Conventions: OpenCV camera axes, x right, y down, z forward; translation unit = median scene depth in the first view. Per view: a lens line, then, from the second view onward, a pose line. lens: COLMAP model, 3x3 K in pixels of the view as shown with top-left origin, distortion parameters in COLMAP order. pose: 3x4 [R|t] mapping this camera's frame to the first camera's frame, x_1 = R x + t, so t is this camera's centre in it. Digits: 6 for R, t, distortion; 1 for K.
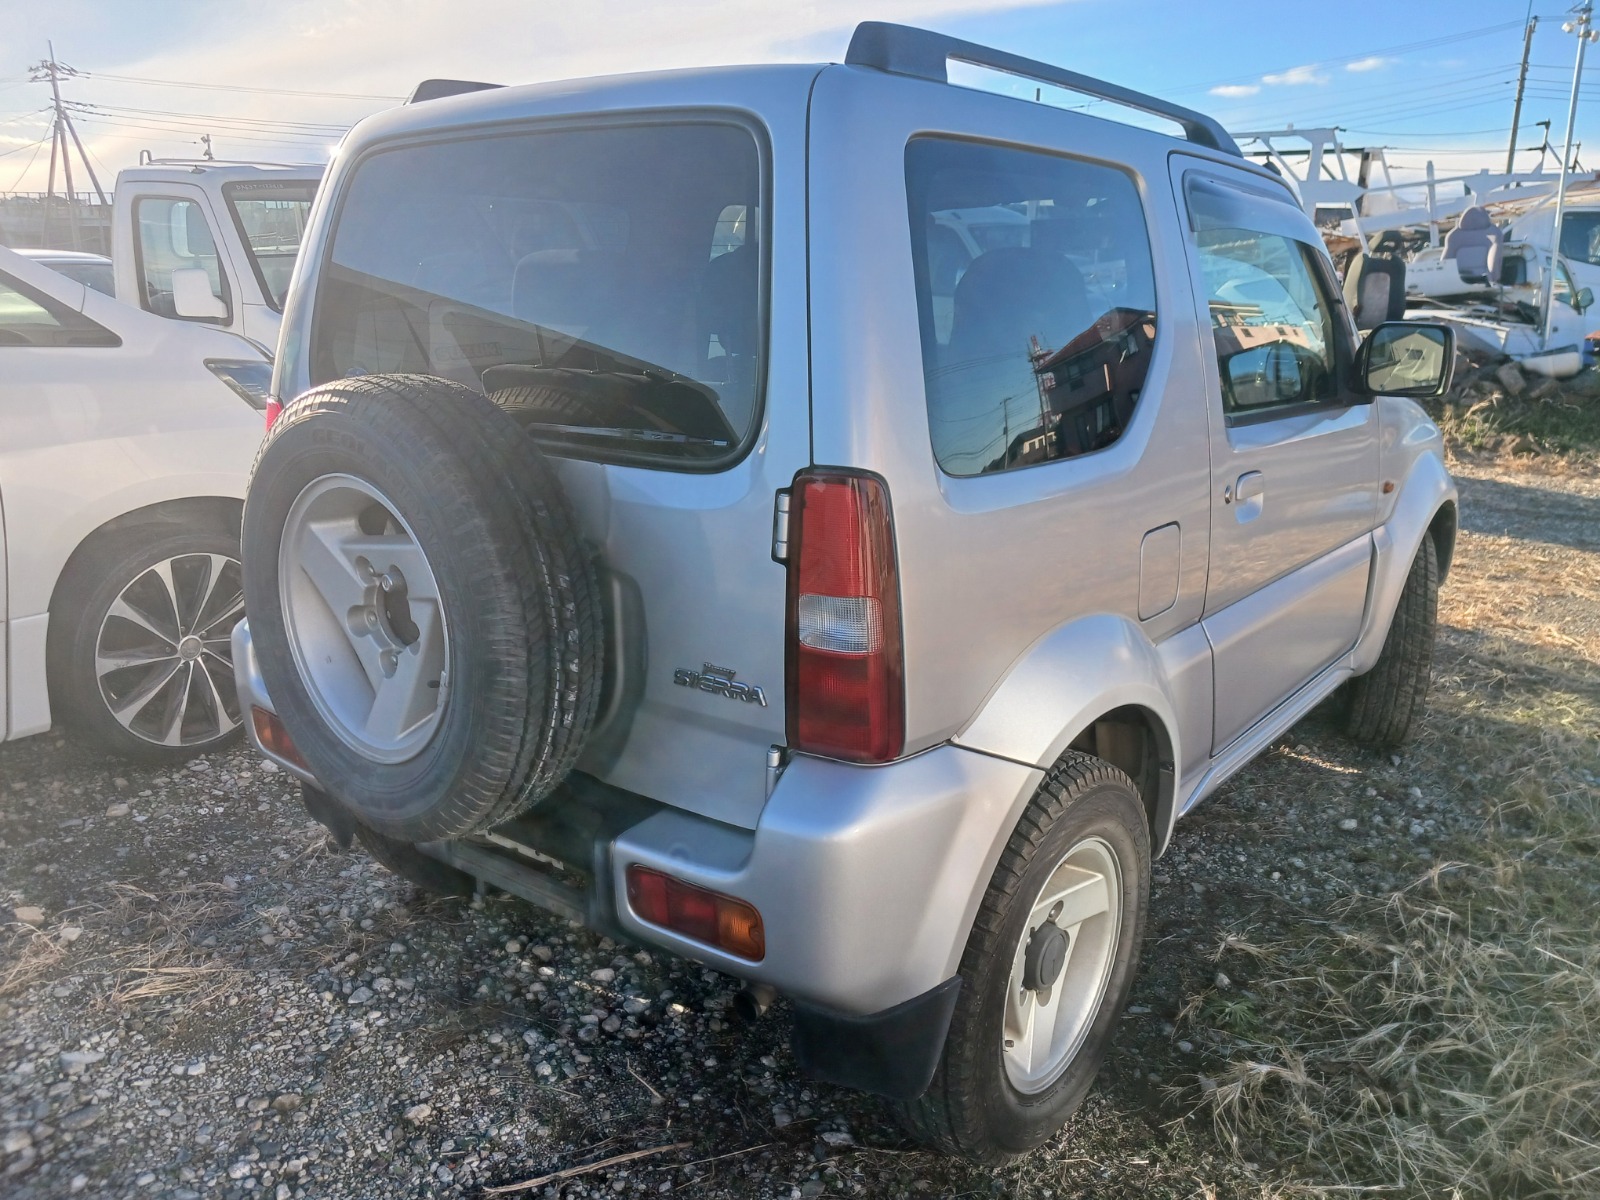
lens RADIAL K [[1183.8, 0, 805.1], [0, 1183.8, 599.2], [0, 0, 1]] dist [0.009173, -0.005685]
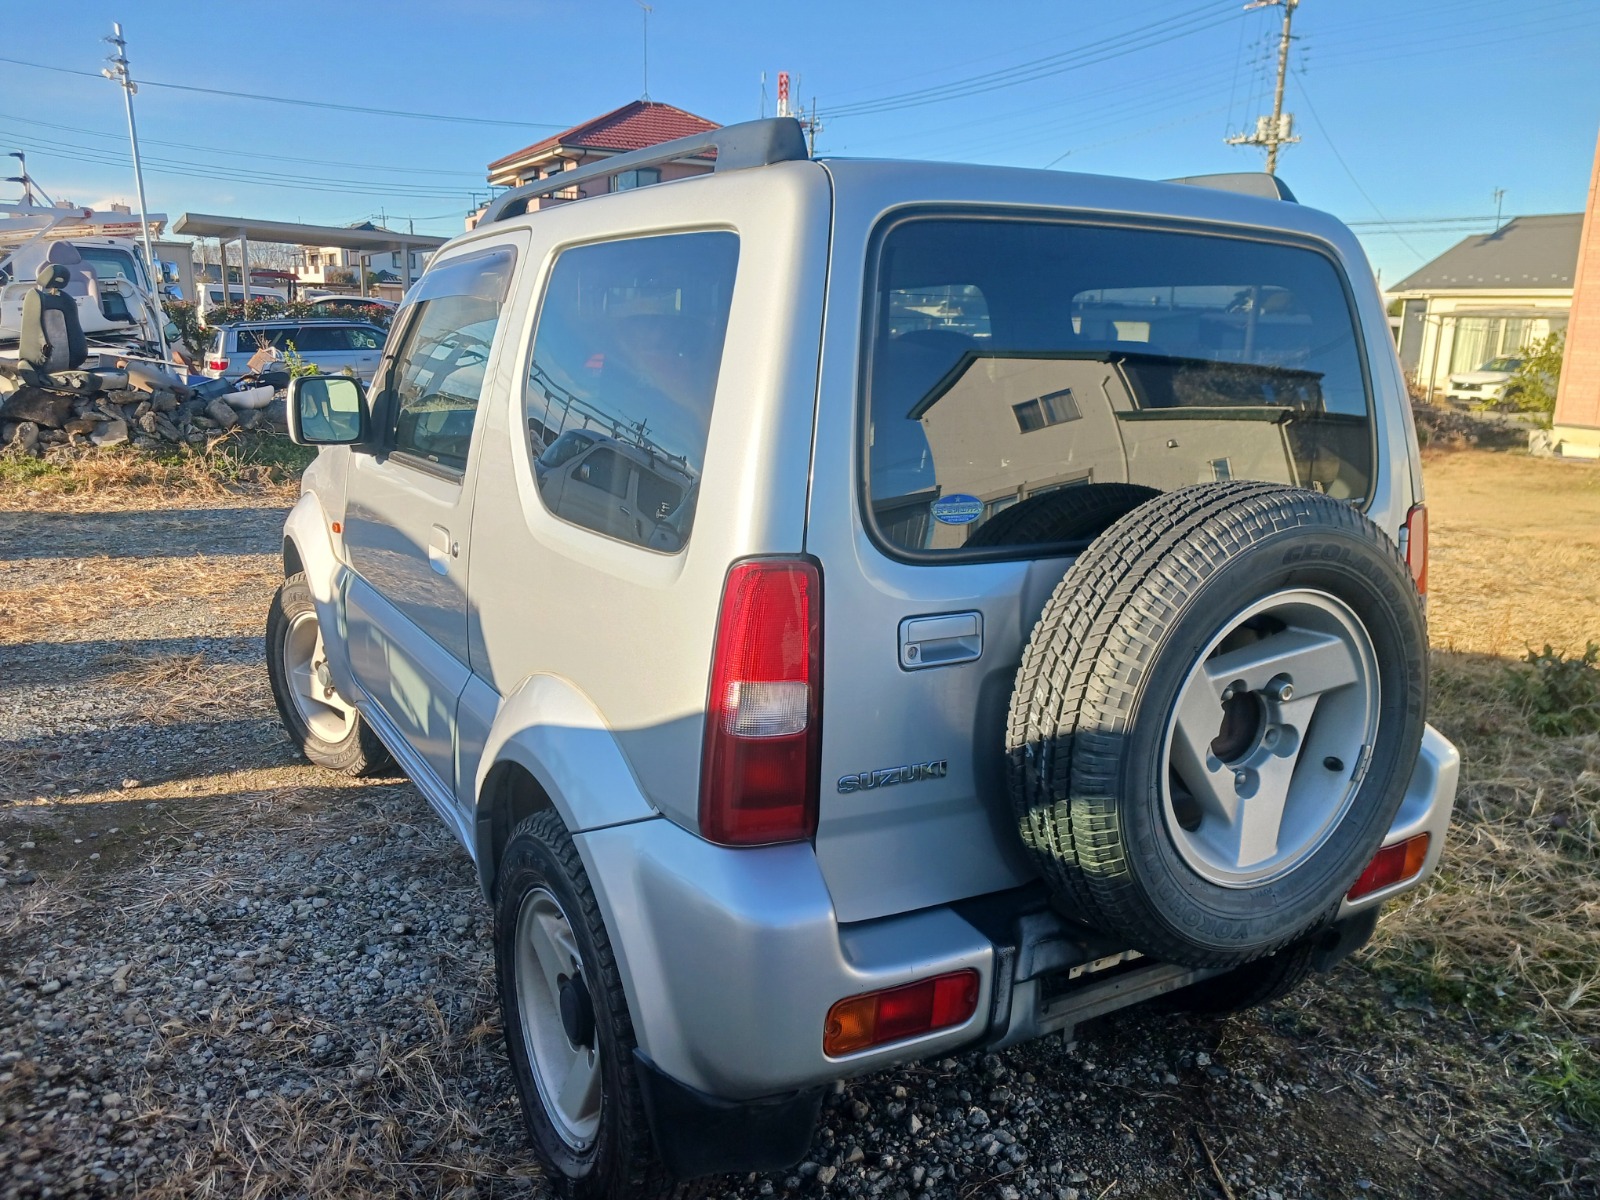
lens RADIAL K [[1183.8, 0, 805.1], [0, 1183.8, 599.2], [0, 0, 1]] dist [0.009173, -0.005685]
pose [[0.414269, -0.200996, 0.887683, -0.168112], [0.221600, 0.968235, 0.115818, -0.035957], [-0.882765, 0.148730, 0.445651, 0.108864]]
